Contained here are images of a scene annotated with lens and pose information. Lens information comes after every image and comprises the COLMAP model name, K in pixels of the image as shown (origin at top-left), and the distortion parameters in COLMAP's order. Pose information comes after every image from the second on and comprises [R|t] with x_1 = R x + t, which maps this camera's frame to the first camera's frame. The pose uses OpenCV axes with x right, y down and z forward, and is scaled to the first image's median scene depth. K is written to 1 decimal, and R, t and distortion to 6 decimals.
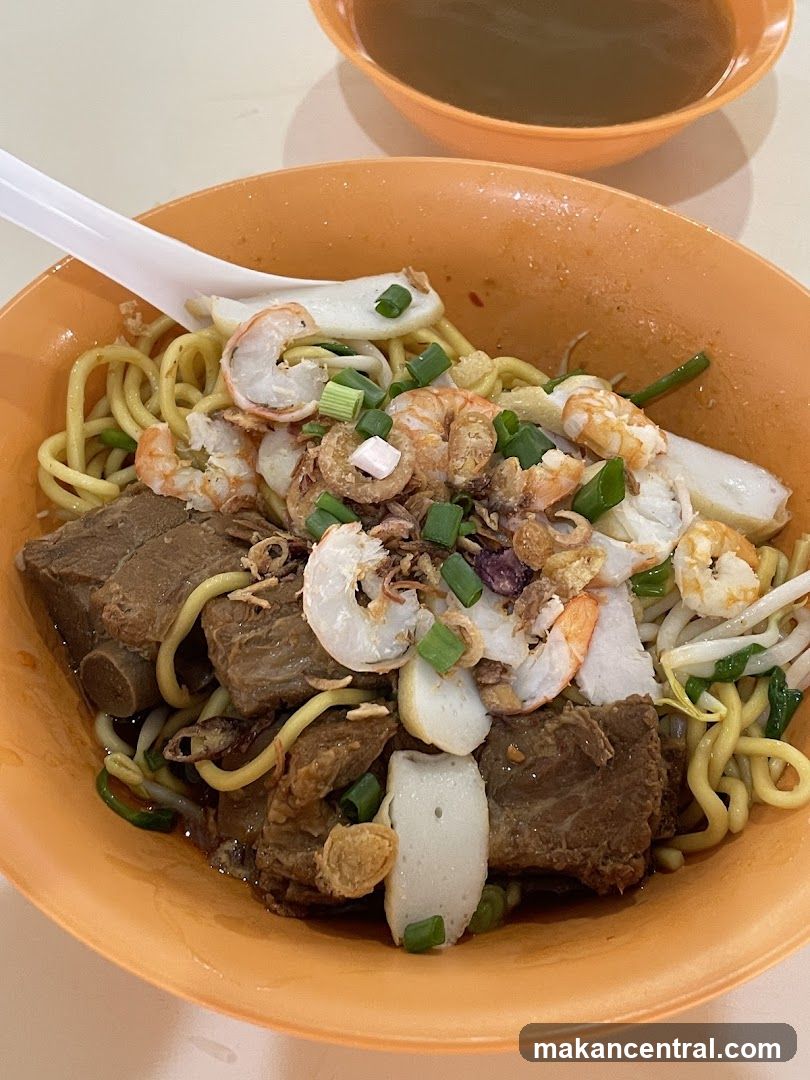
lens RADIAL K [[1410.5, 0, 405.0], [0, 1410.5, 540.0], [0, 0, 1]] dist [0.157115, -0.439499]
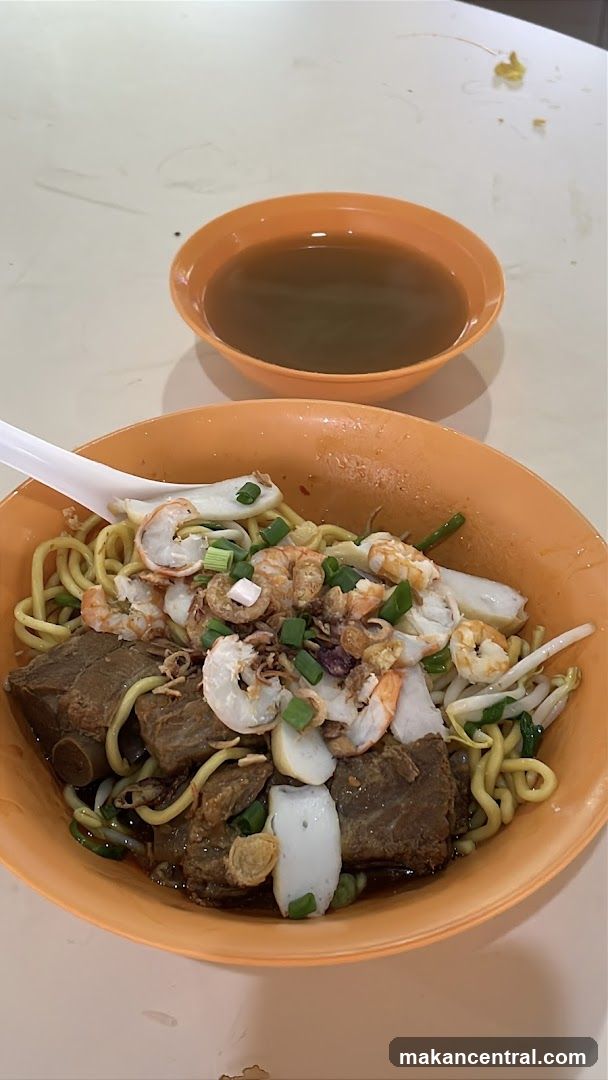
lens RADIAL K [[1184.5, 0, 312.2], [0, 1184.5, 518.6], [0, 0, 1]] dist [0.133122, -0.267796]
pose [[0.995787, -0.078353, 0.047641, -0.003129], [0.085231, 0.982502, -0.165607, 0.079754], [-0.033832, 0.168970, 0.985040, -0.256180]]
